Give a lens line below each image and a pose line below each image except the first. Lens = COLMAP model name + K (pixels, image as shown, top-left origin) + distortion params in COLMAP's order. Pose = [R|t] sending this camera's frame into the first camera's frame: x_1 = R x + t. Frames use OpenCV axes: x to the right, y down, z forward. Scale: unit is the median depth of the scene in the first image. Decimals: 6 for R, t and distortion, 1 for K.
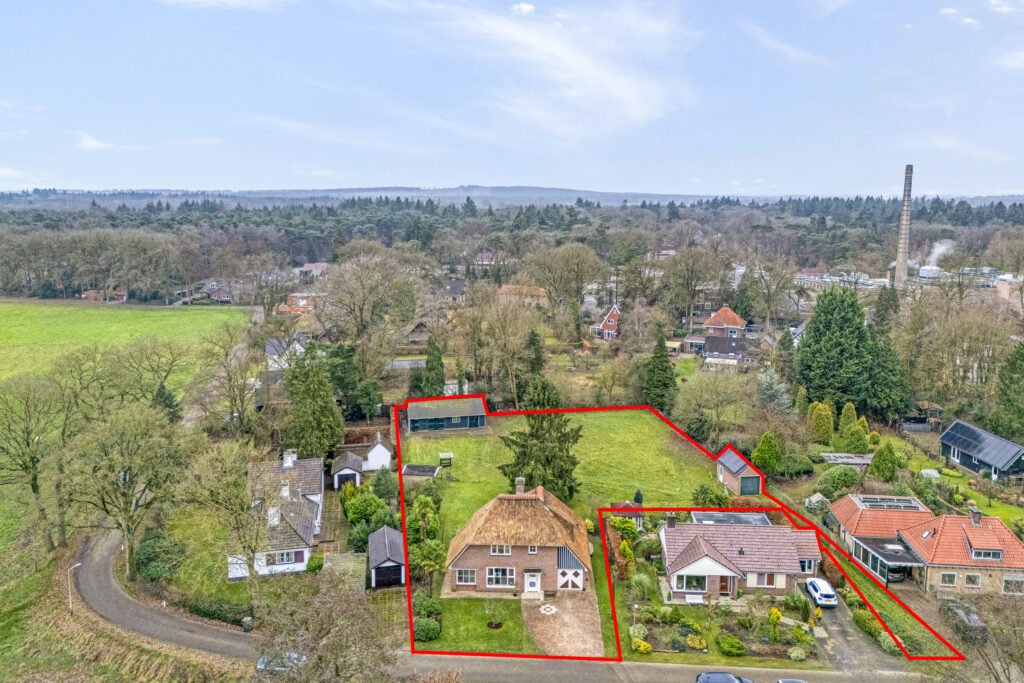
lens RADIAL K [[770.2, 0, 511.6], [0, 770.2, 318.7], [0, 0, 1]] dist [0.045796, -0.000943]
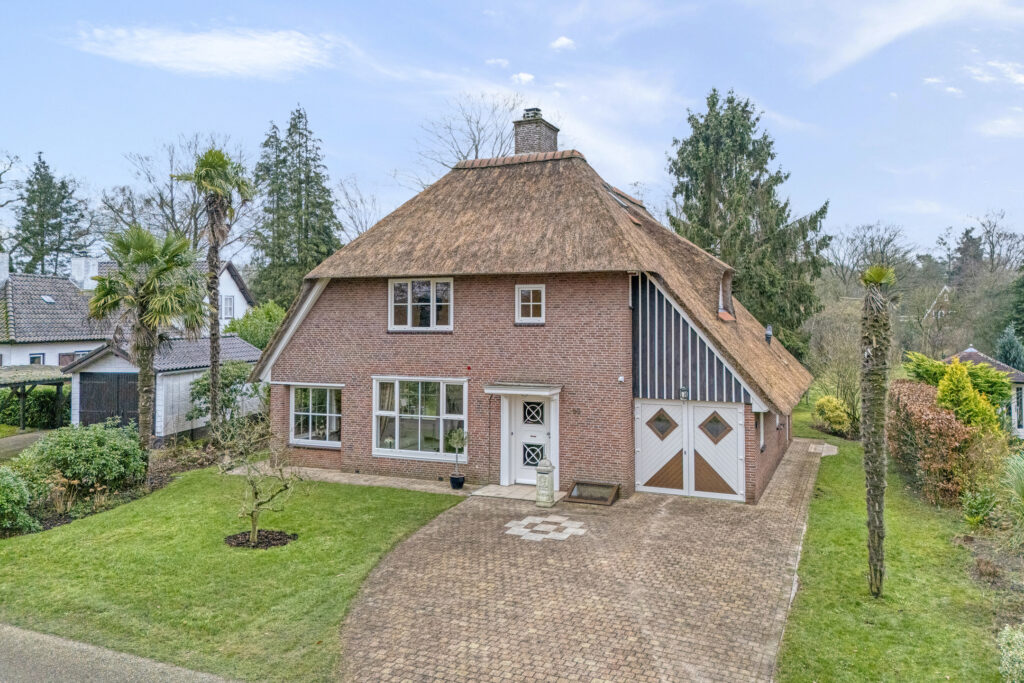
lens RADIAL K [[770.2, 0, 511.6], [0, 770.2, 318.7], [0, 0, 1]] dist [0.045796, -0.000943]
pose [[0.930745, 0.002180, -0.365661, 0.111867], [-0.062864, 0.986048, -0.154136, 0.339462], [0.360224, 0.166449, 0.917896, 0.764188]]
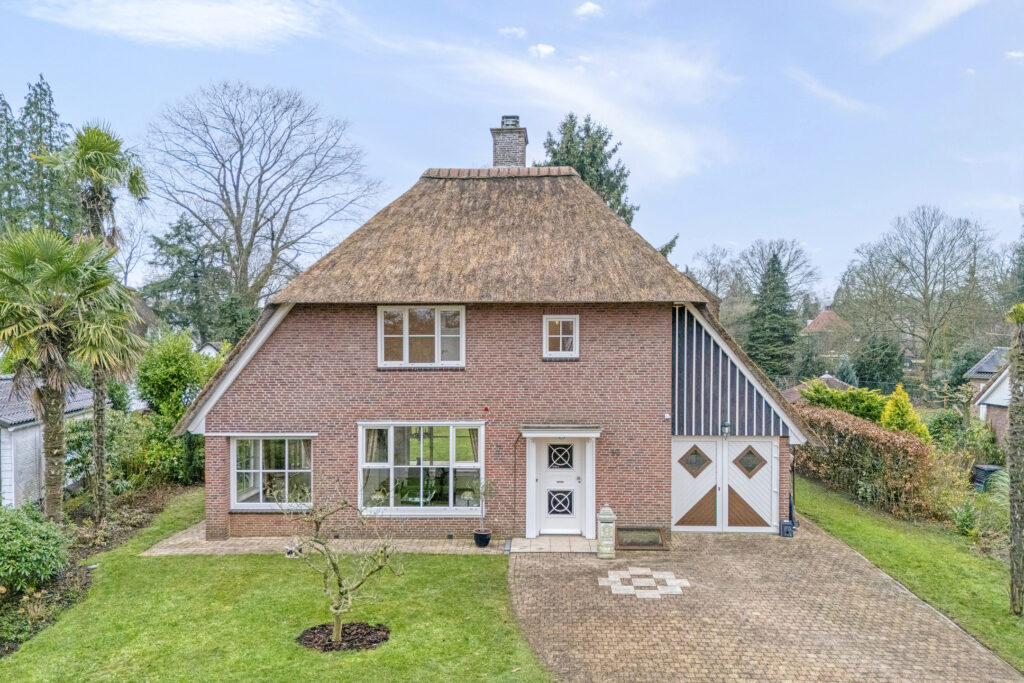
lens RADIAL K [[781.1, 0, 518.3], [0, 781.1, 385.0], [0, 0, 1]] dist [0.068147, -0.052842]
pose [[0.999989, -0.000313, -0.004689, 0.015700], [-0.000237, 0.993148, -0.116865, 0.336711], [0.004693, 0.116865, 0.993137, 0.769308]]
